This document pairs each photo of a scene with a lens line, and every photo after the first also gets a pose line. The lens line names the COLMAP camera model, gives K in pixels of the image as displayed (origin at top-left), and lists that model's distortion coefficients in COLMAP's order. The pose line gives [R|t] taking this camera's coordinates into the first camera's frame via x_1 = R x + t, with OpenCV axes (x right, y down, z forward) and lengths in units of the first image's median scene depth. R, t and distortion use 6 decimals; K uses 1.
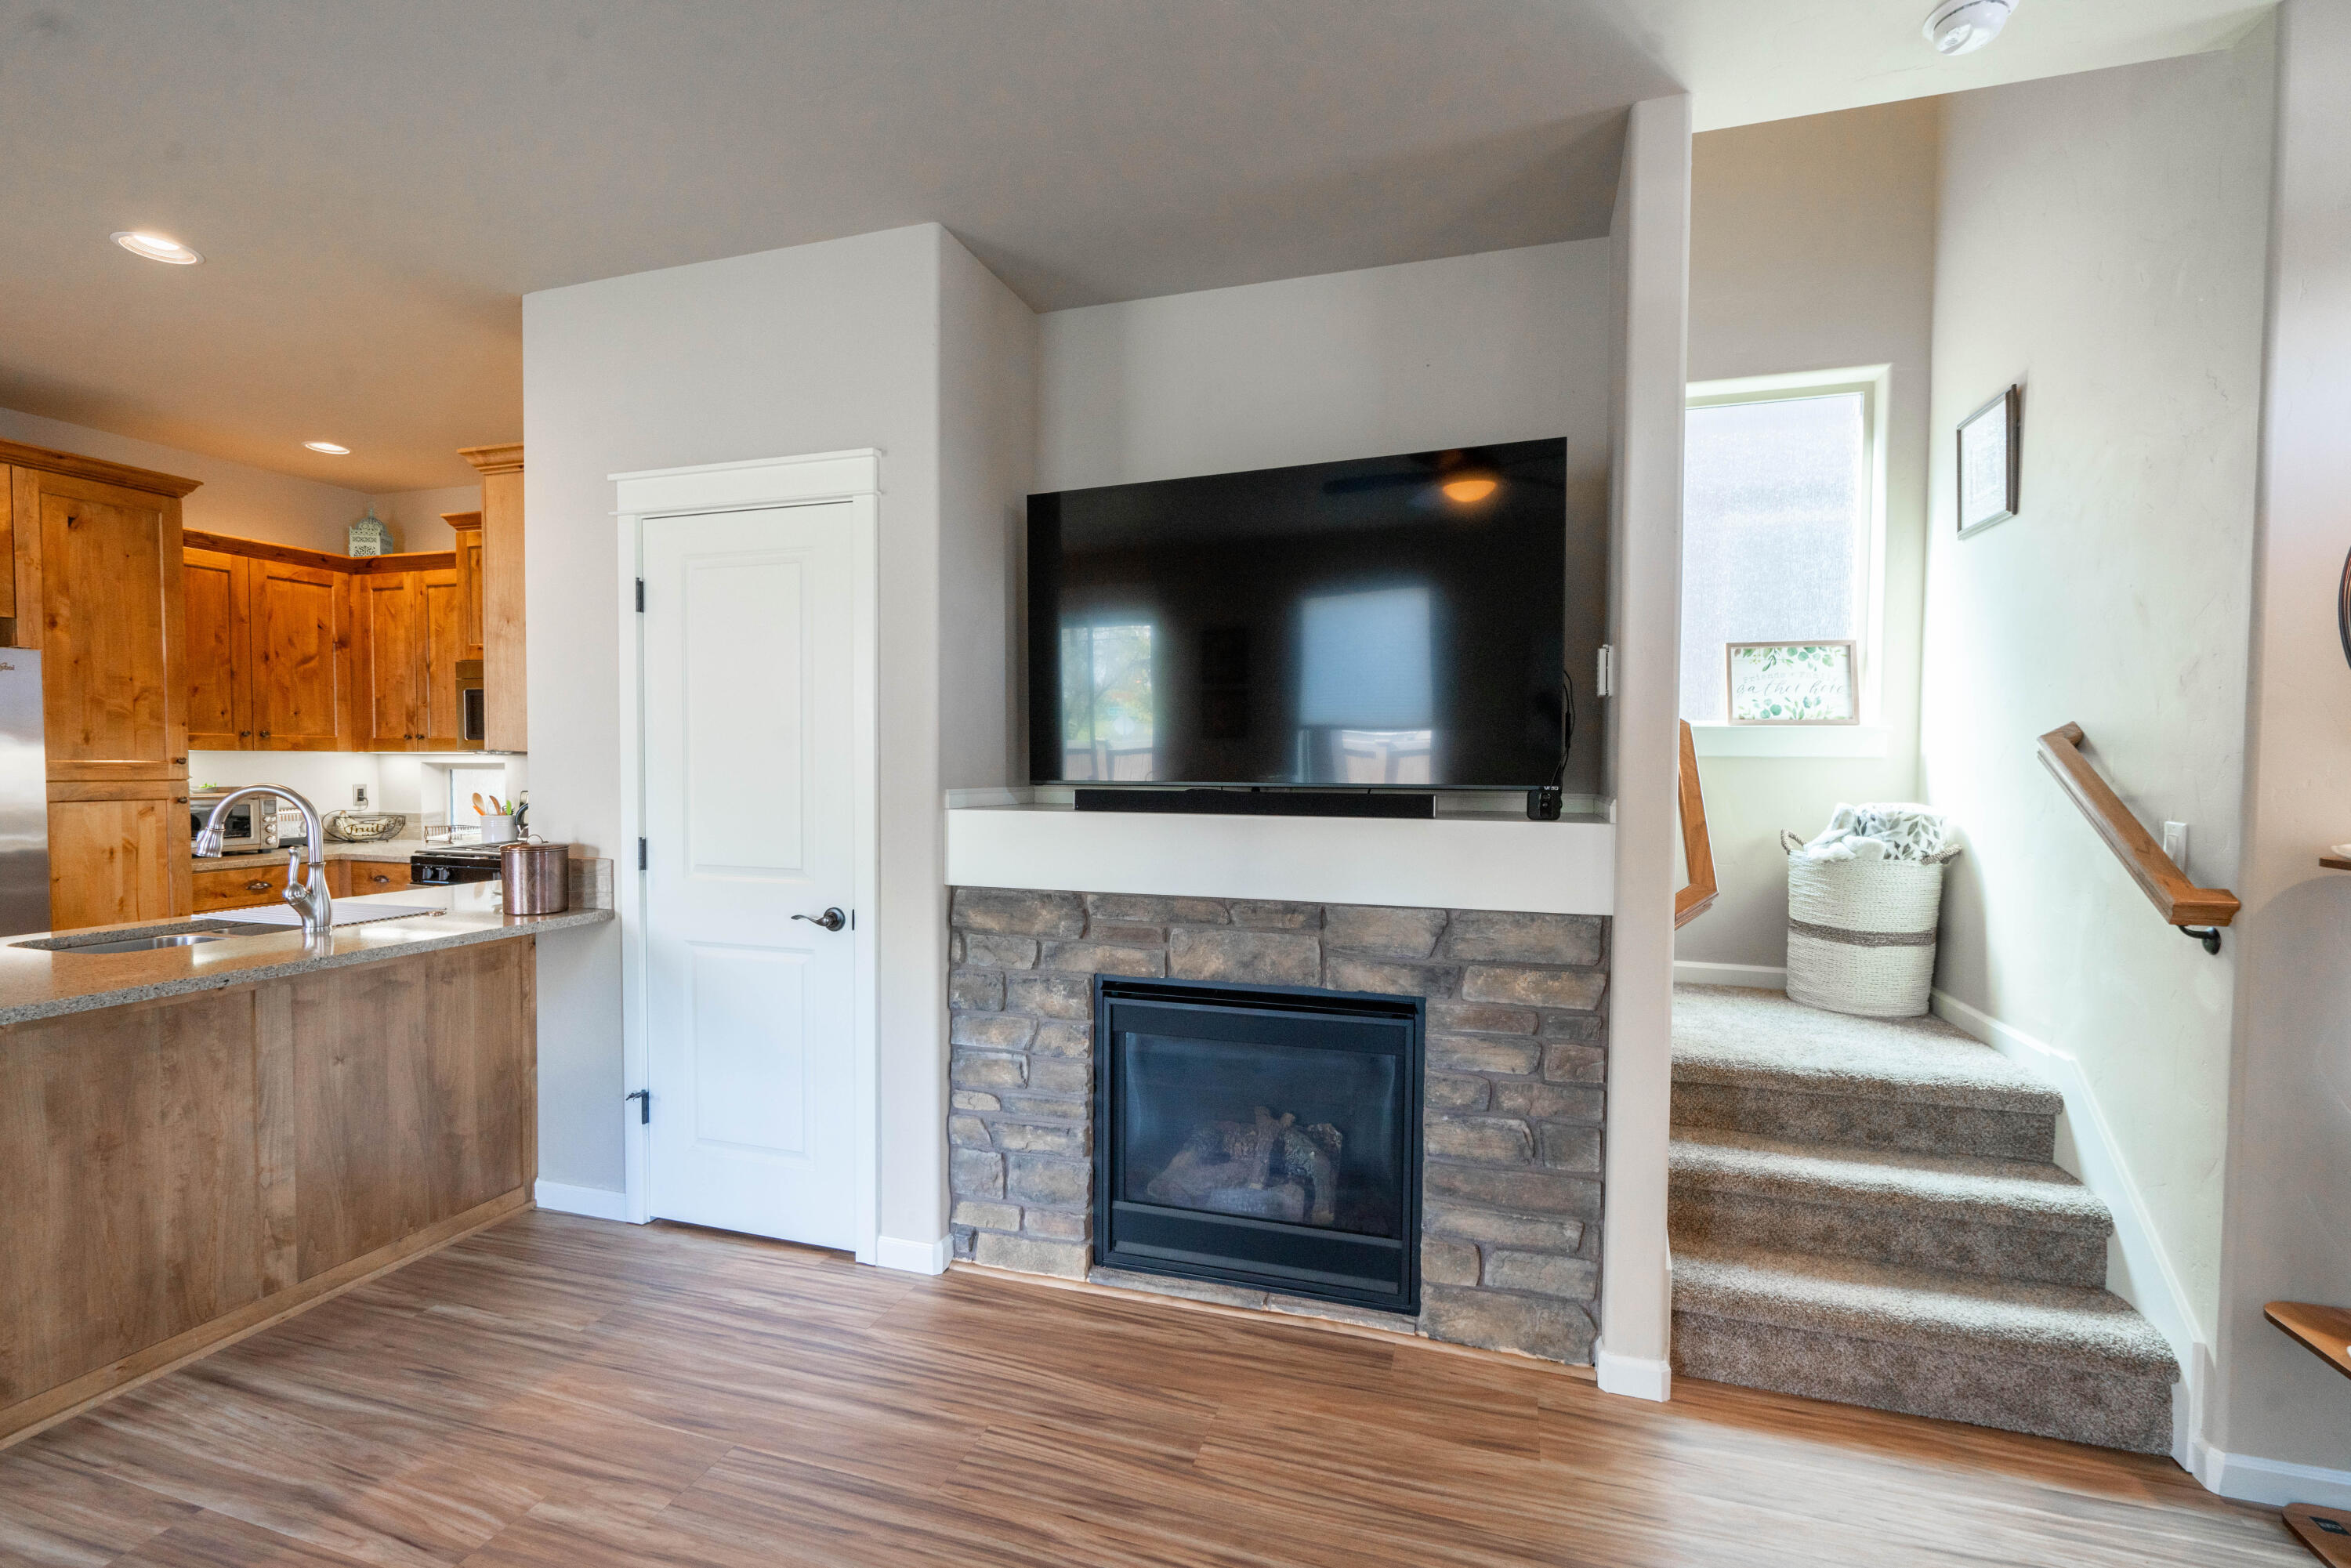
lens RADIAL K [[1063.1, 0, 1173.3], [0, 1063.1, 799.8], [0, 0, 1]] dist [-0.007284, 0.002781]
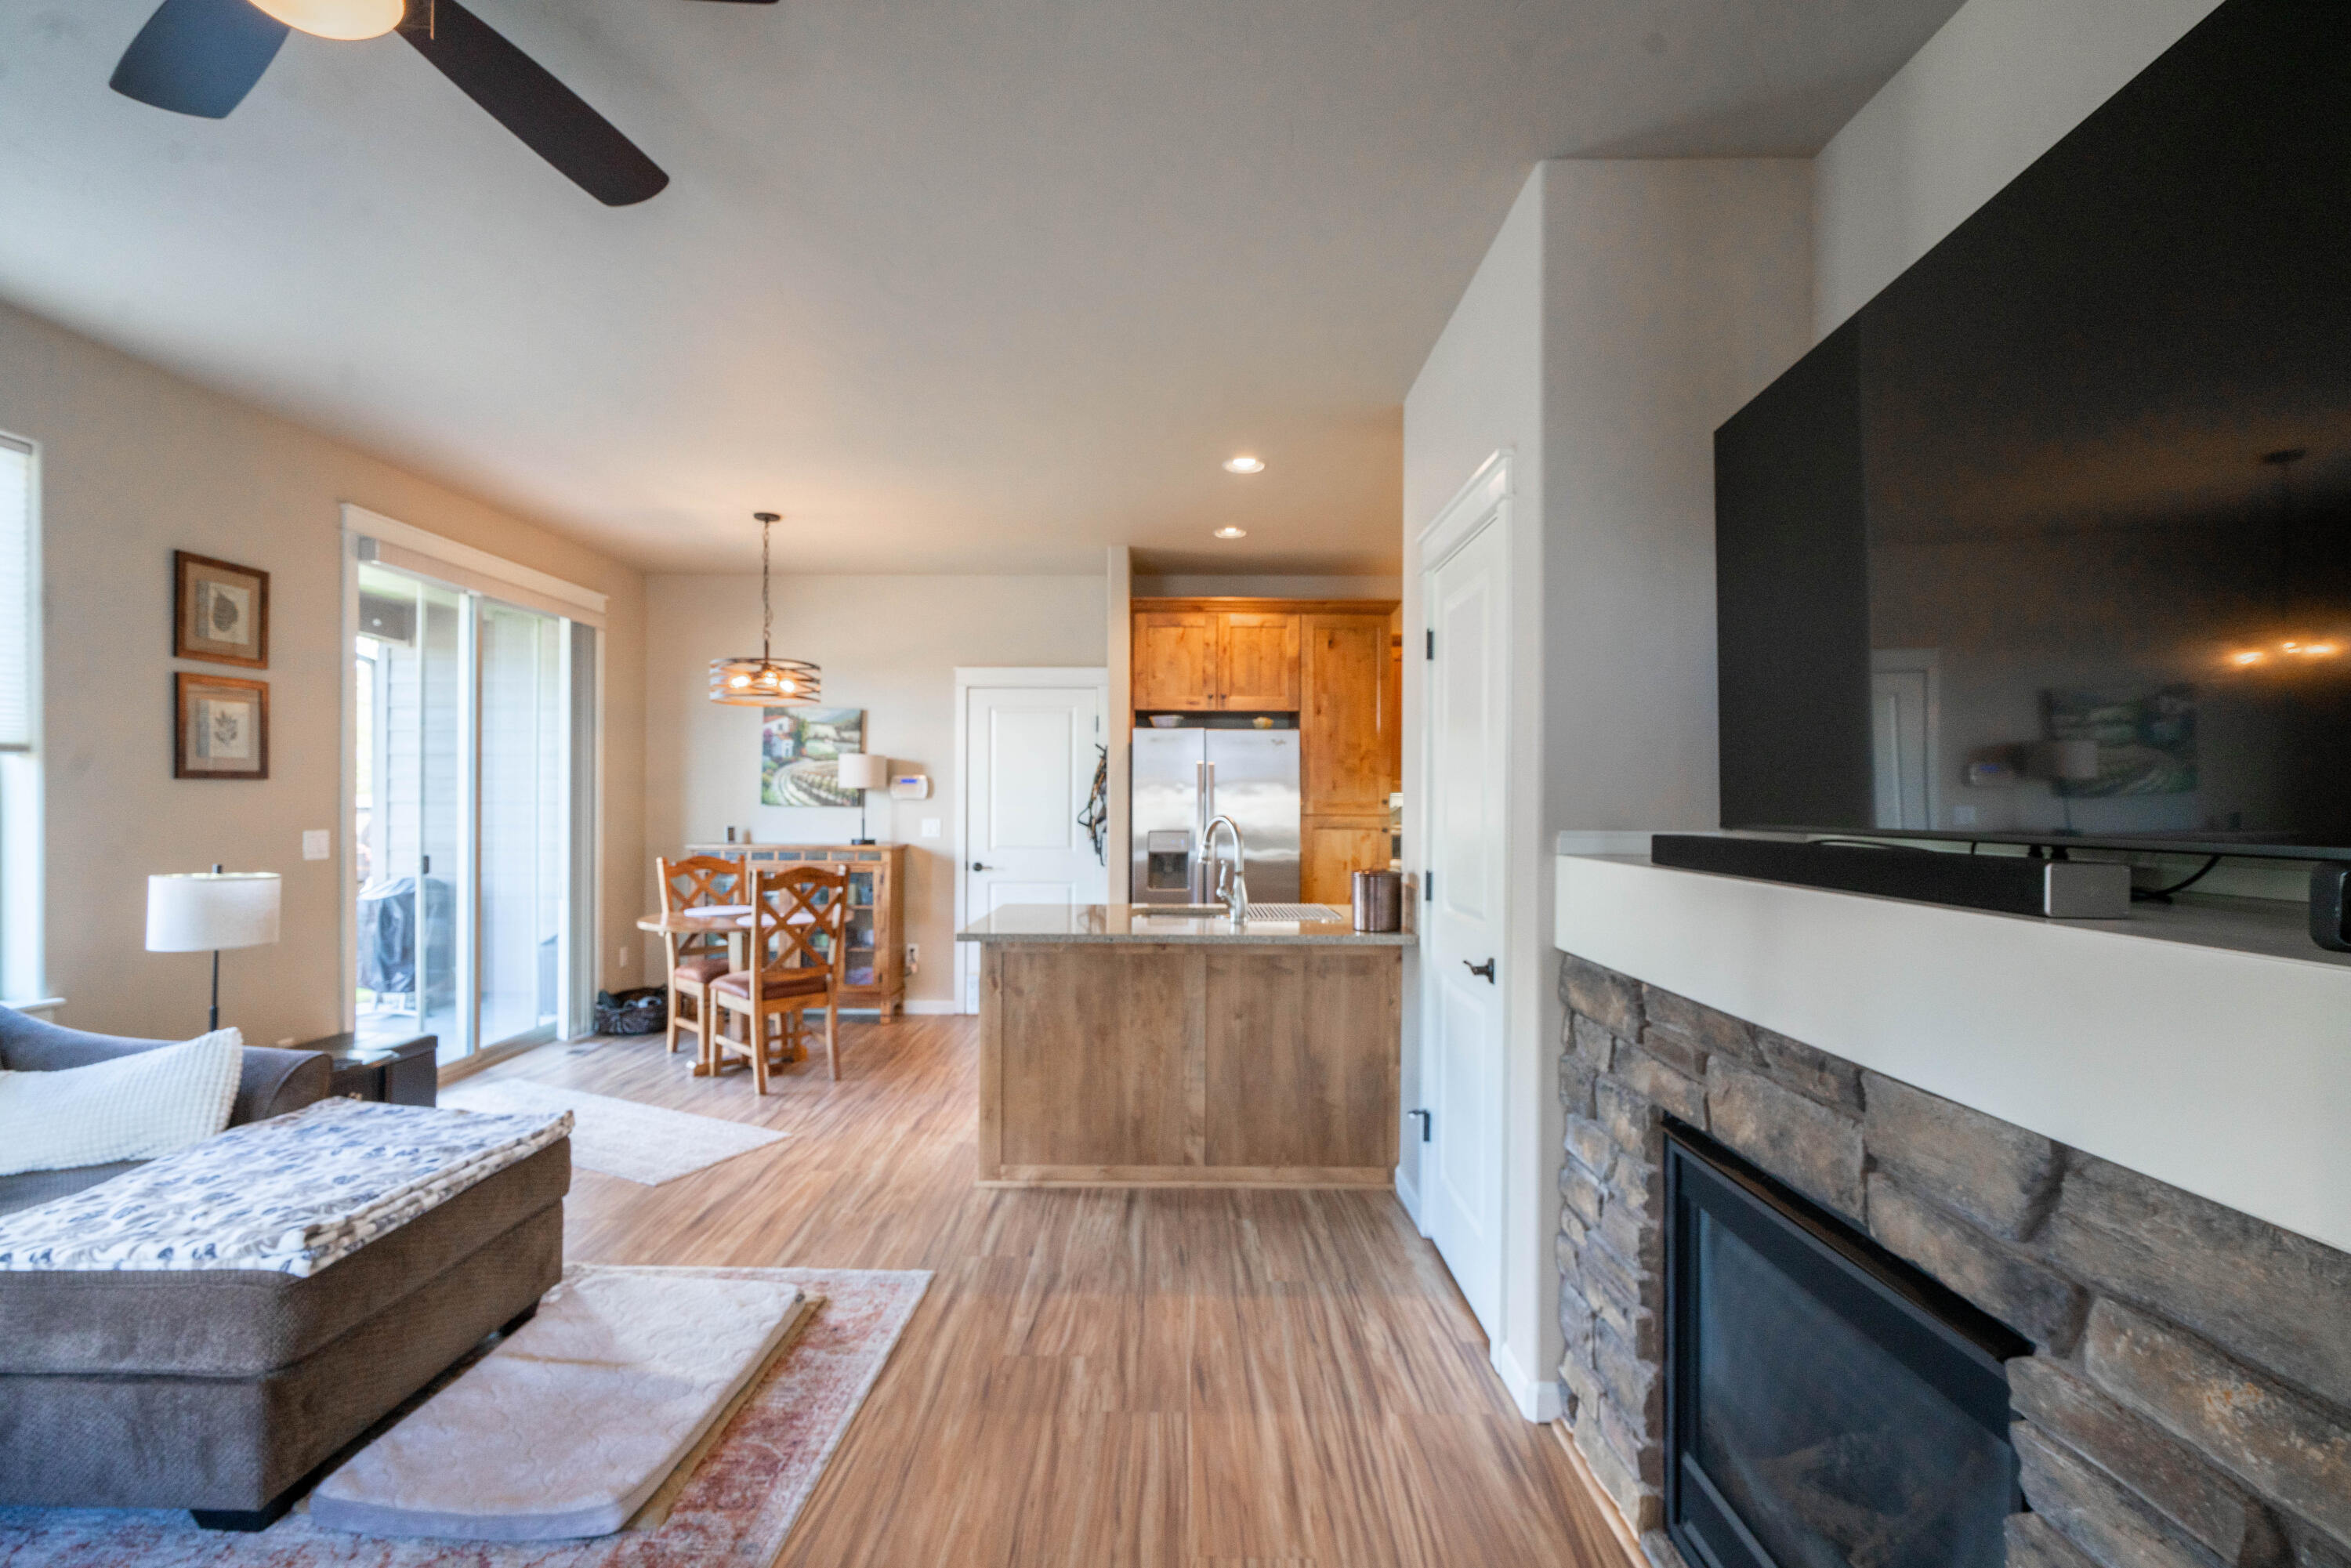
lens RADIAL K [[1063.1, 0, 1161.6], [0, 1063.1, 797.3], [0, 0, 1]] dist [-0.007284, 0.002781]
pose [[0.292630, -0.006870, -0.956201, 0.485766], [-0.035719, 0.999198, -0.018110, -0.009664], [0.955559, 0.039454, 0.292149, 0.470981]]
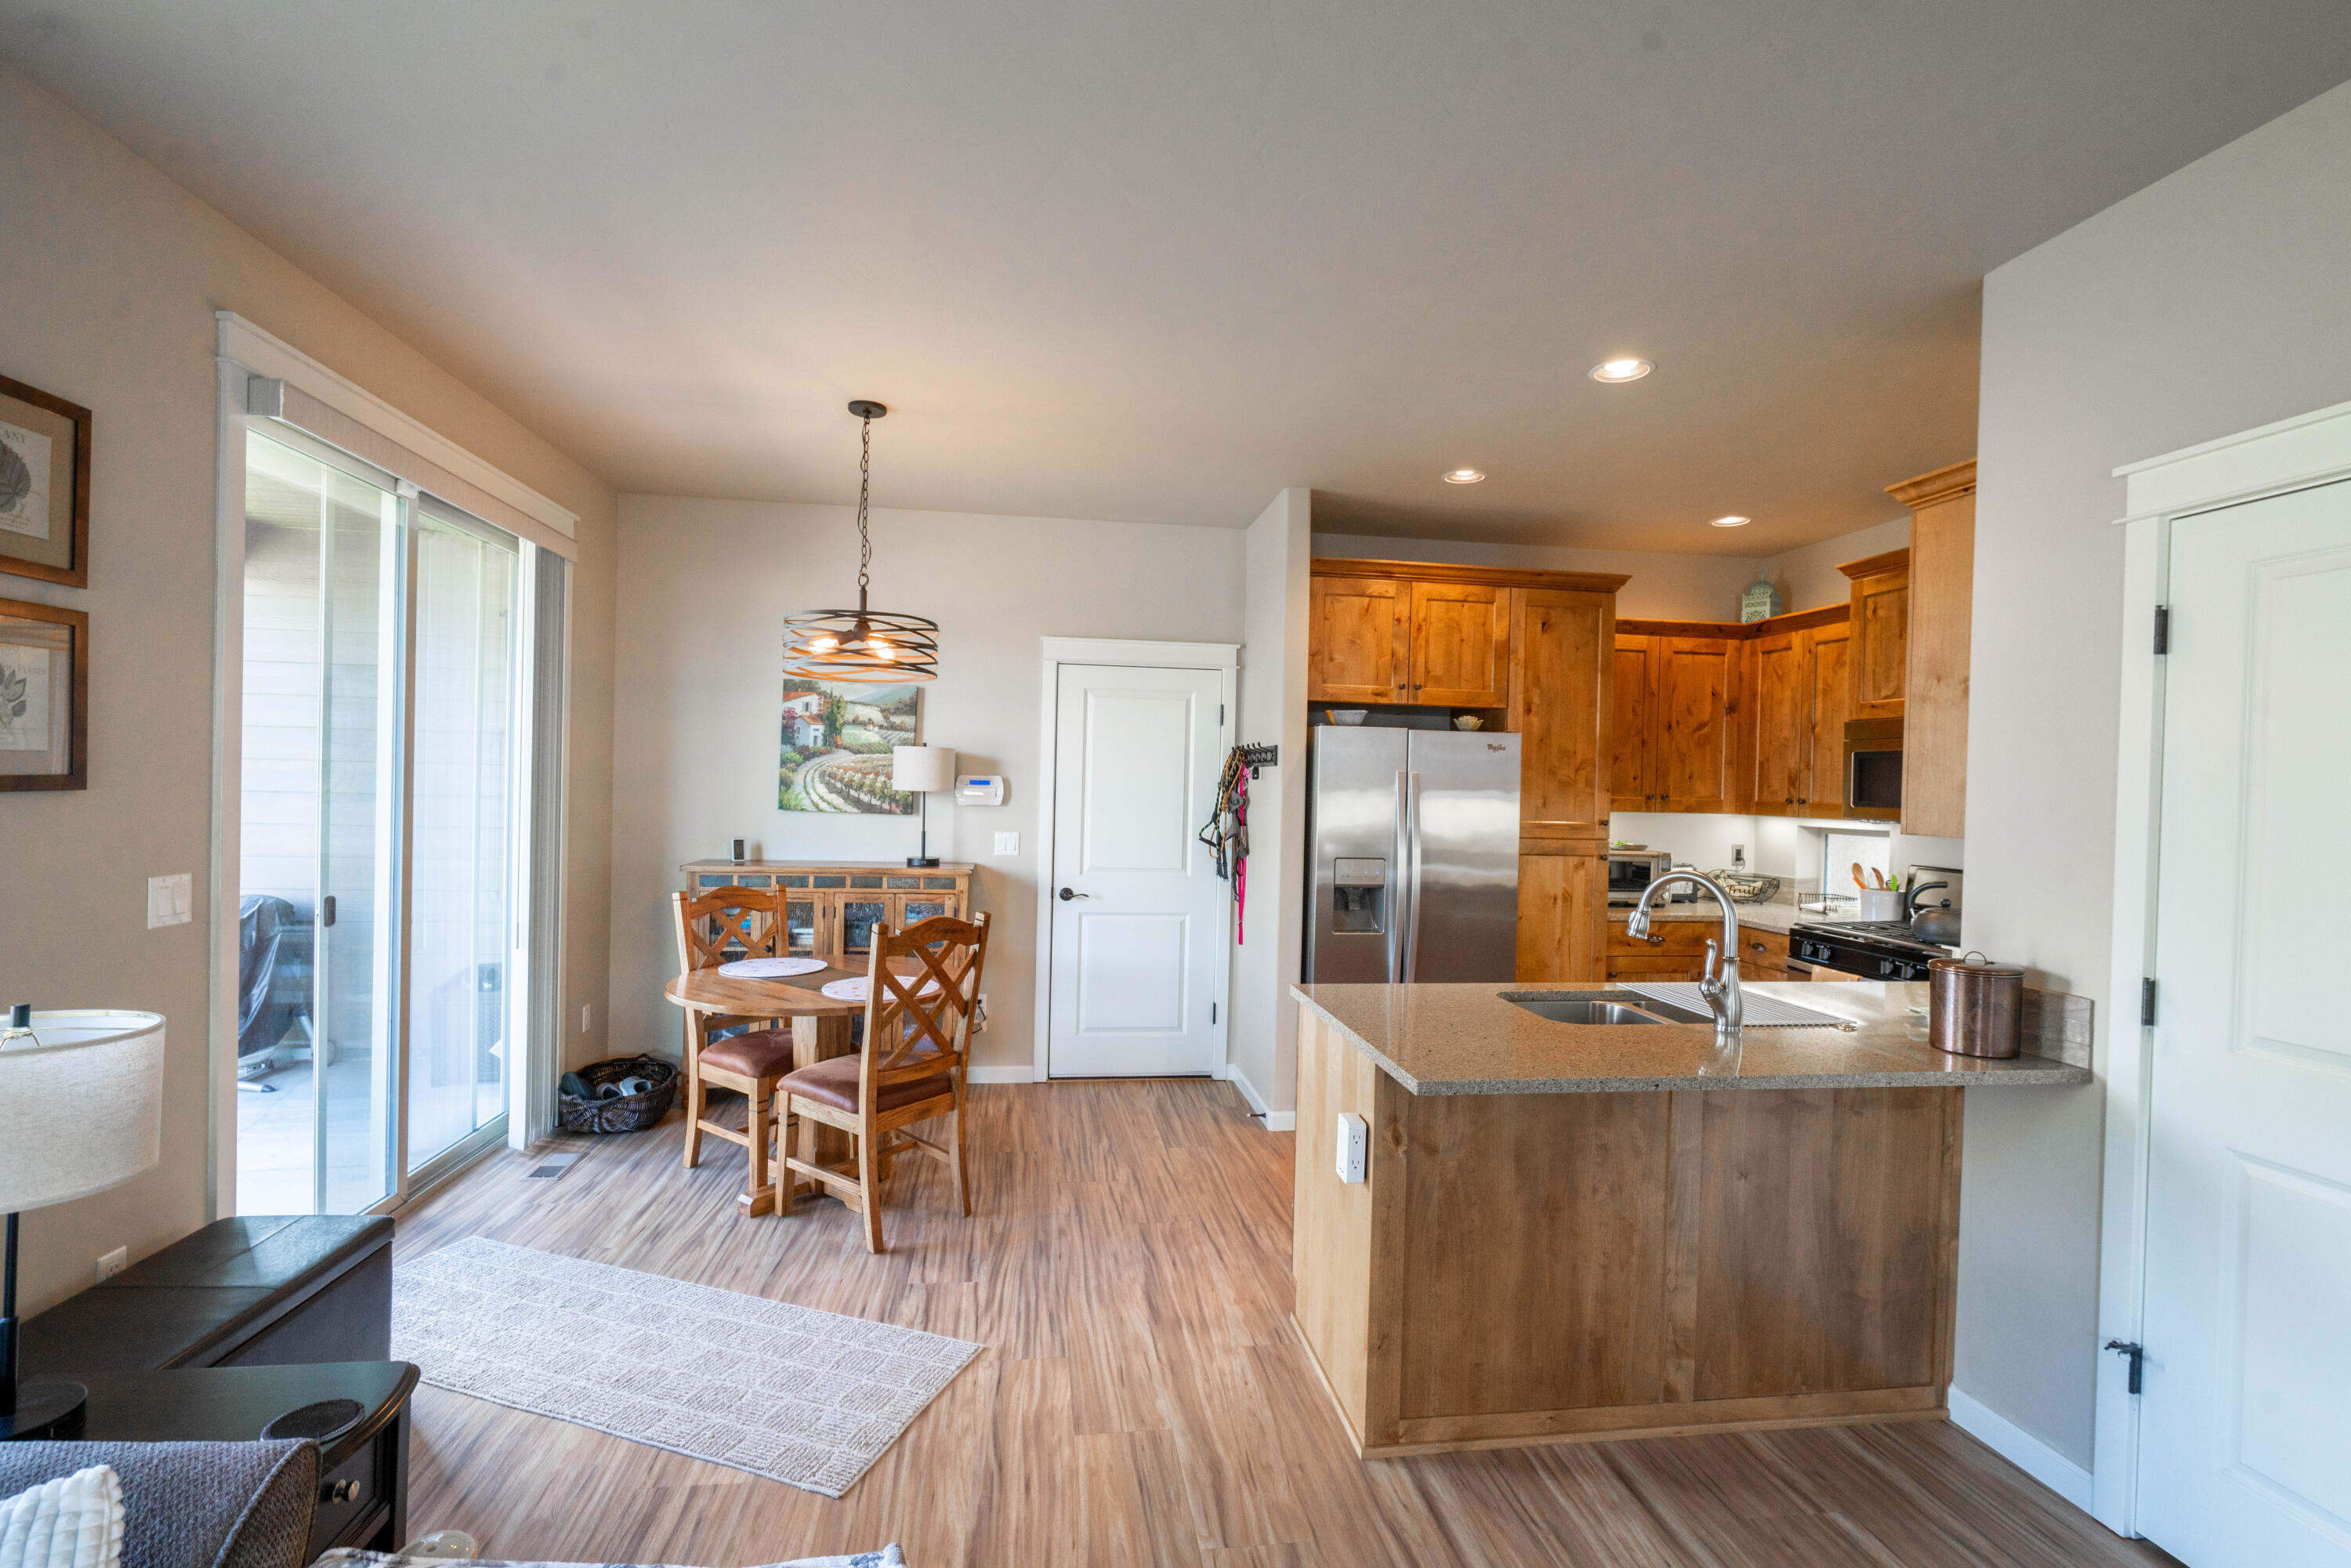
lens RADIAL K [[1063.1, 0, 1166.8], [0, 1063.1, 793.6], [0, 0, 1]] dist [-0.007284, 0.002781]
pose [[0.428998, 0.013542, -0.903204, -0.167253], [-0.053285, 0.998526, -0.010337, -0.047616], [0.901733, 0.052562, 0.429087, 0.129725]]
